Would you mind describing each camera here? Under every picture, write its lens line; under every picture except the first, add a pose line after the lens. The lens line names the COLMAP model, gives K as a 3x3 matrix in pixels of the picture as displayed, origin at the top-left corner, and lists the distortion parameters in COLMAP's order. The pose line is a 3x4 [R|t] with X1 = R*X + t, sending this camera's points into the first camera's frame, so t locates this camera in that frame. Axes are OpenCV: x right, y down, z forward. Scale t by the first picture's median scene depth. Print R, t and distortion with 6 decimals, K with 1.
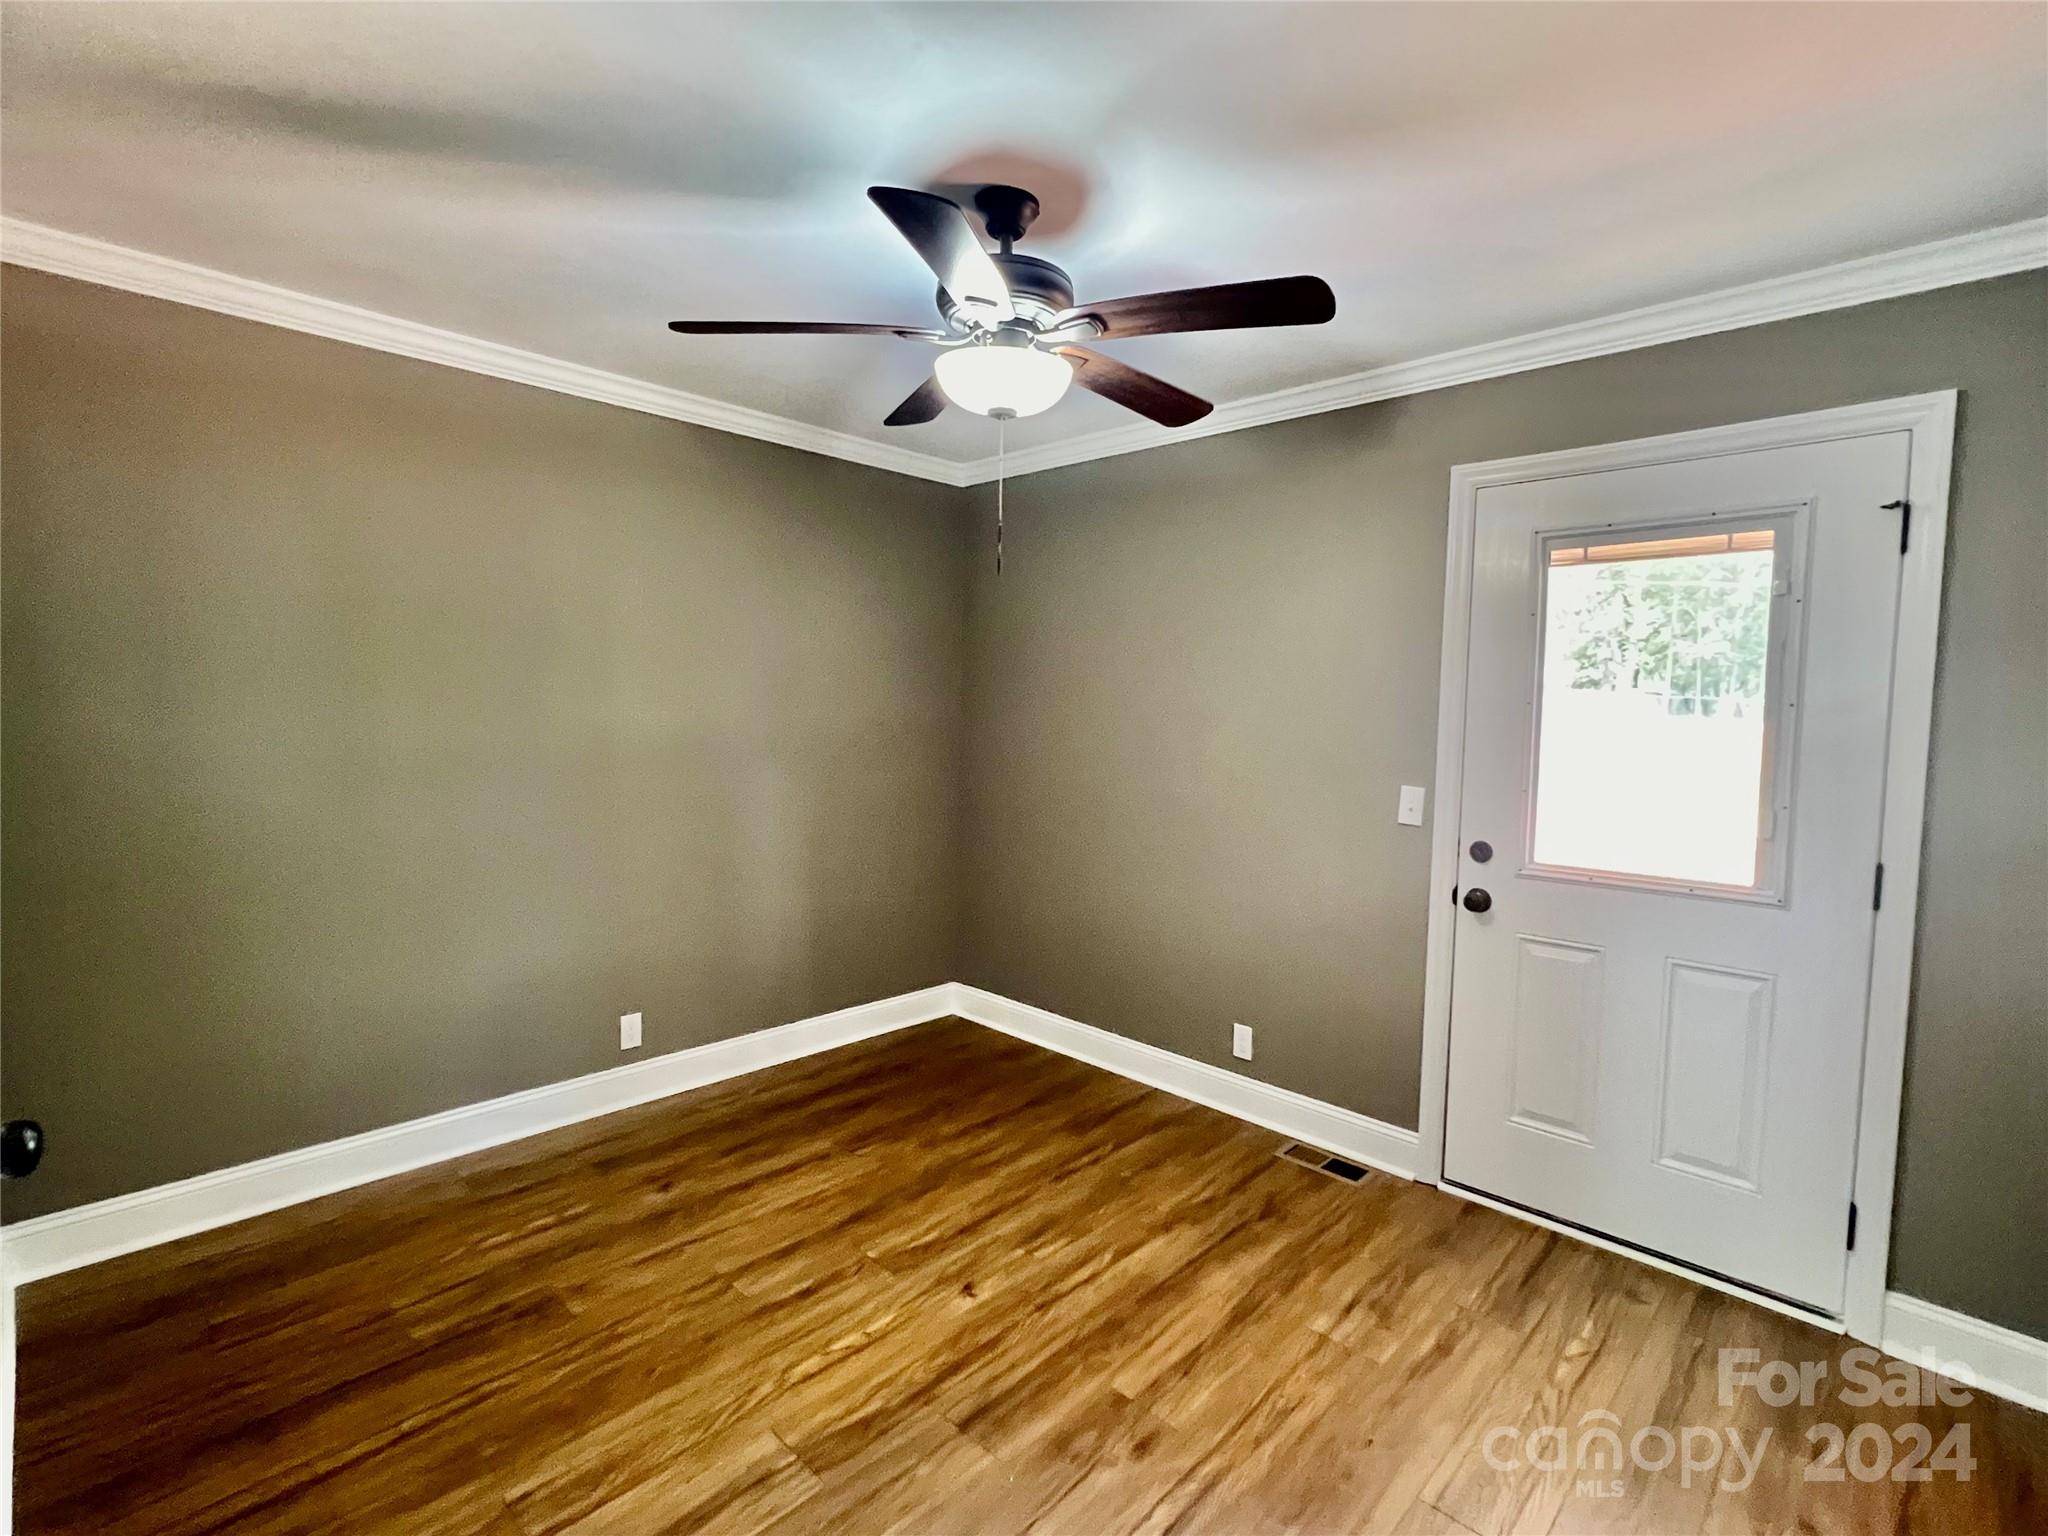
lens RADIAL K [[959.9, 0, 1028.9], [0, 959.9, 816.8], [0, 0, 1]] dist [-0.003858, 0.000435]
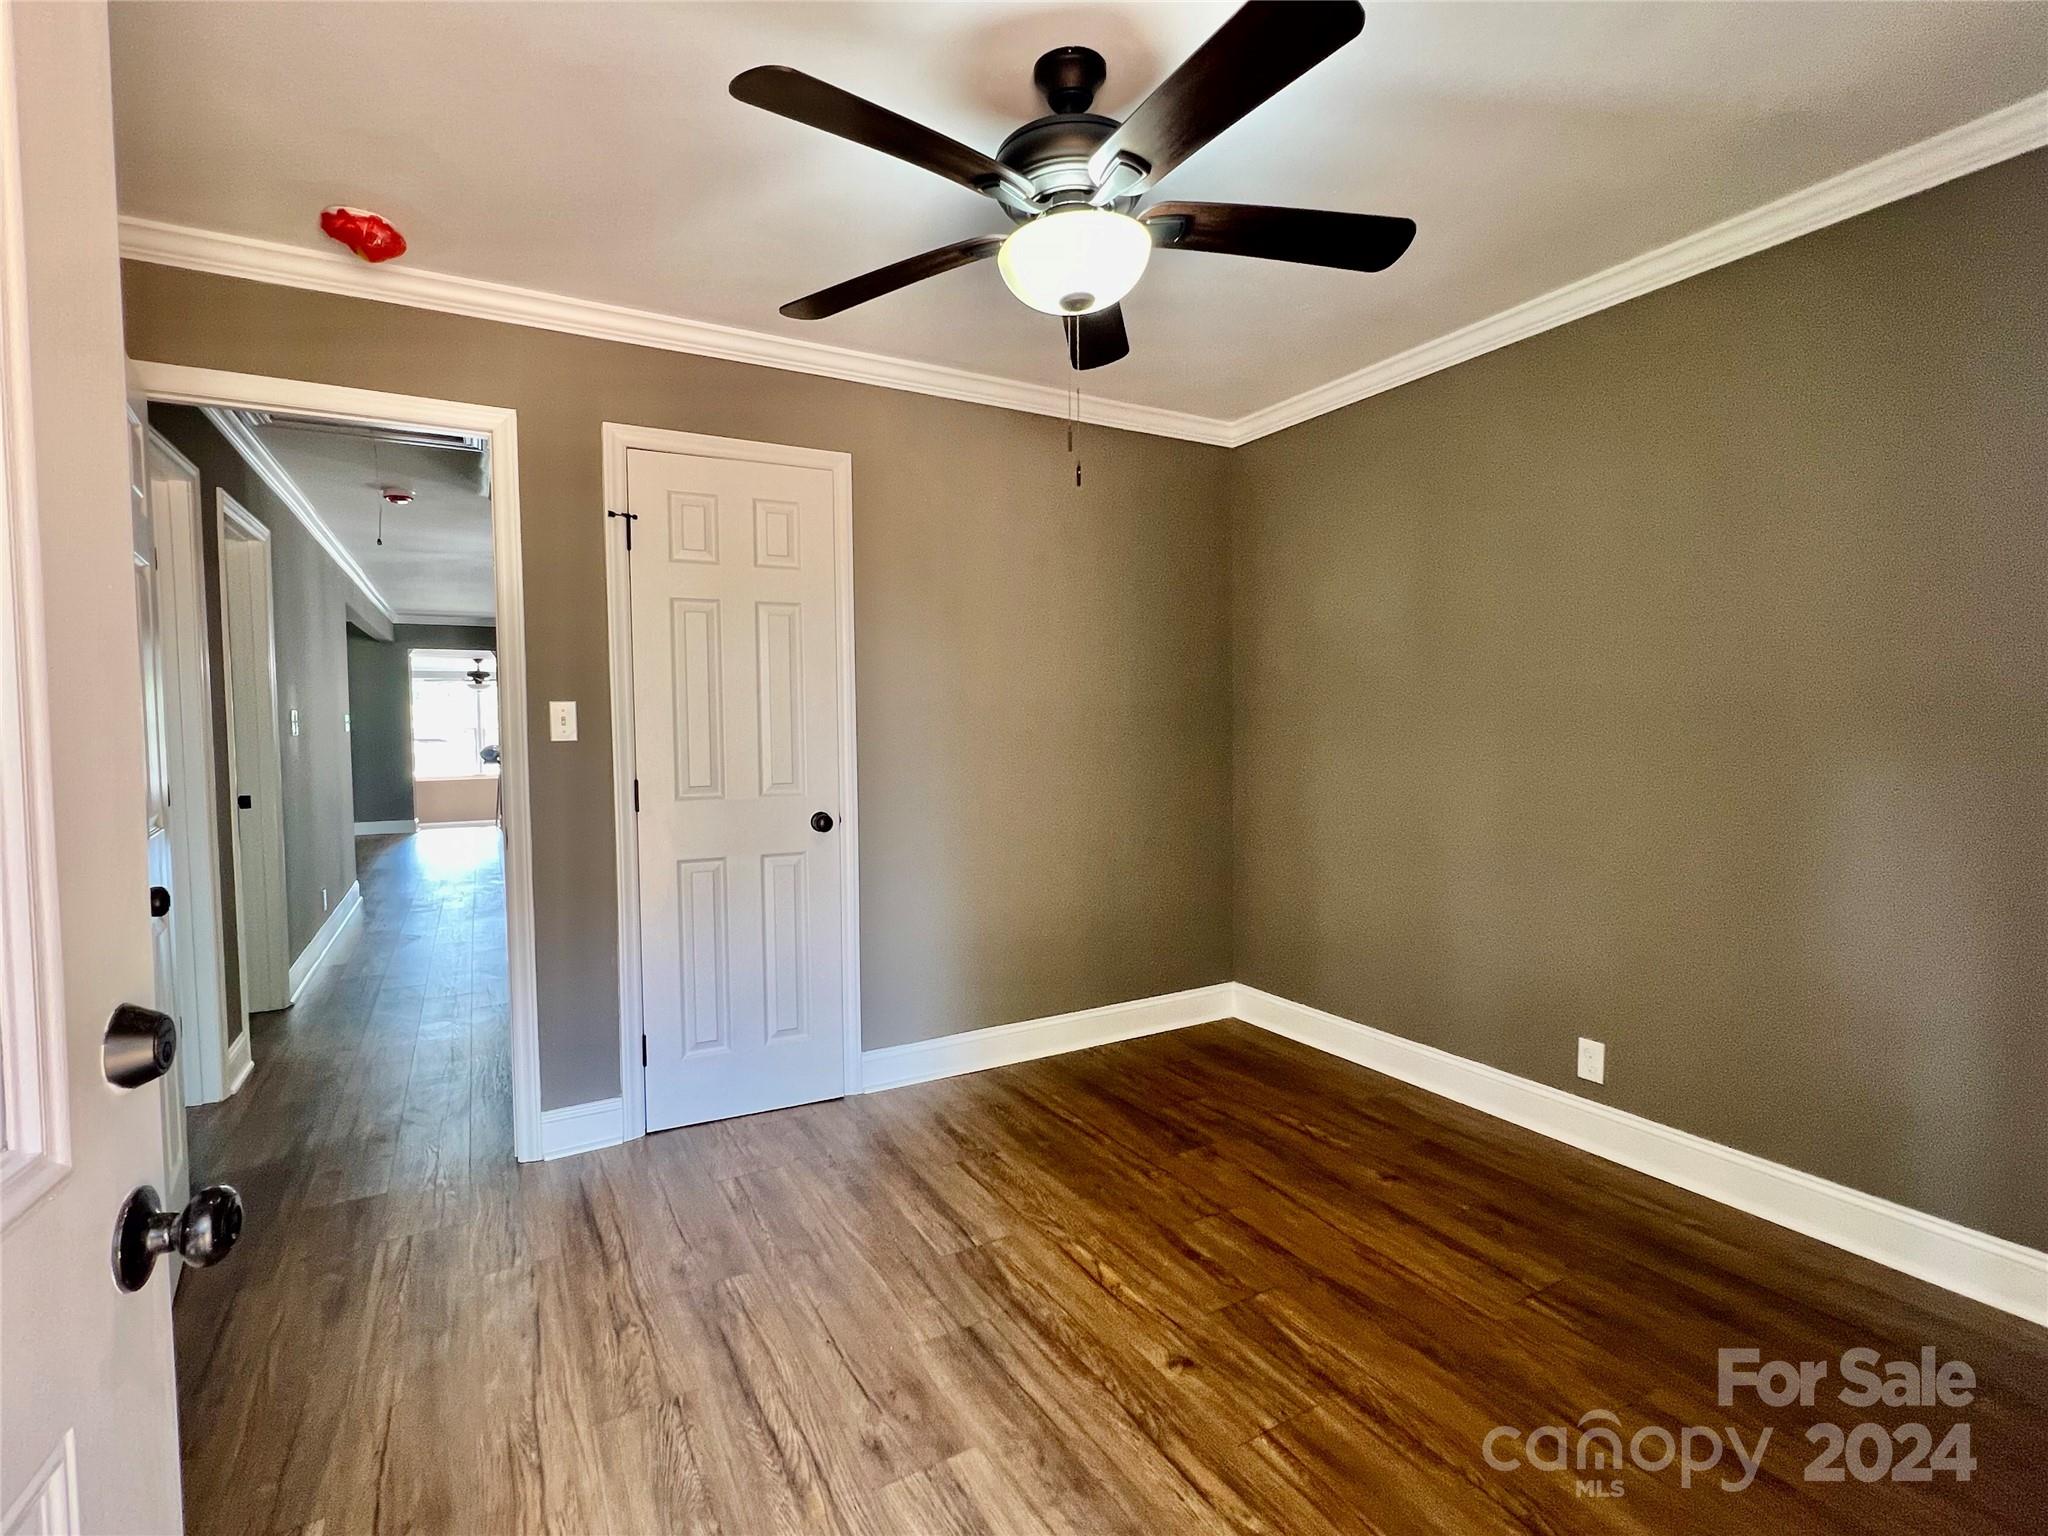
lens RADIAL K [[959.9, 0, 1018.5], [0, 959.9, 765.2], [0, 0, 1]] dist [-0.003858, 0.000435]
pose [[-0.286405, 0.025662, -0.957765, 0.772090], [-0.110078, 0.992140, 0.059500, -0.038389], [0.951764, 0.122470, -0.281329, 1.087641]]
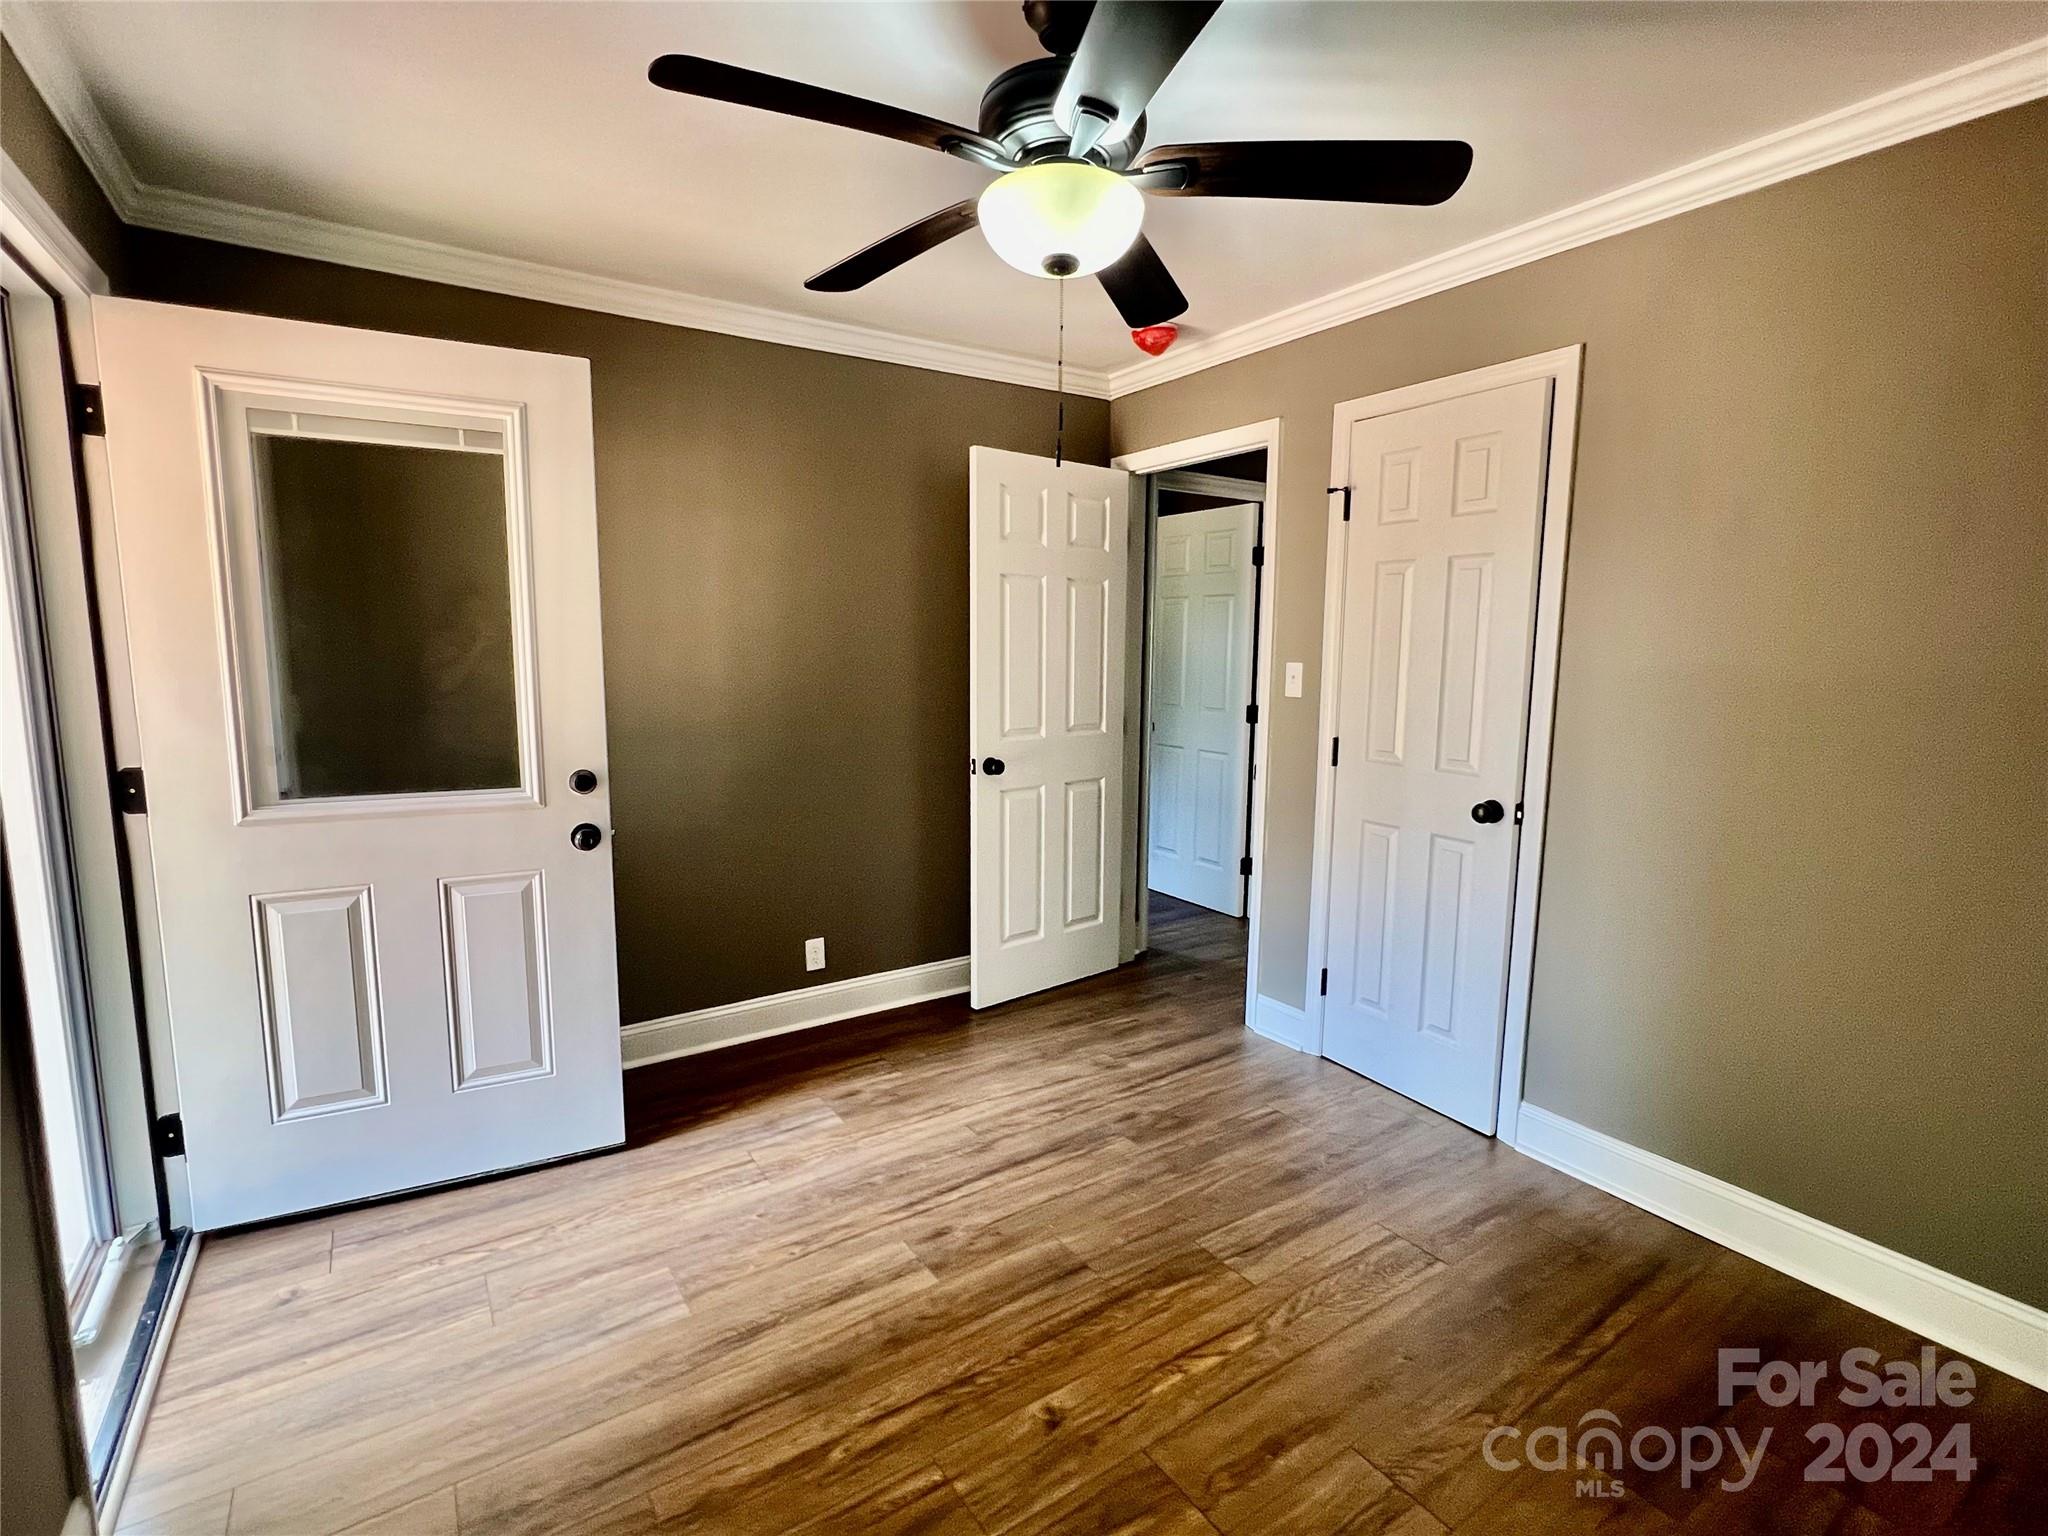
lens RADIAL K [[959.9, 0, 1033.5], [0, 959.9, 764.8], [0, 0, 1]] dist [-0.003858, 0.000435]
pose [[-0.977492, -0.054290, 0.203867, -0.180300], [-0.002653, 0.969410, 0.245433, -0.188882], [-0.210955, 0.239367, -0.947735, 1.666743]]
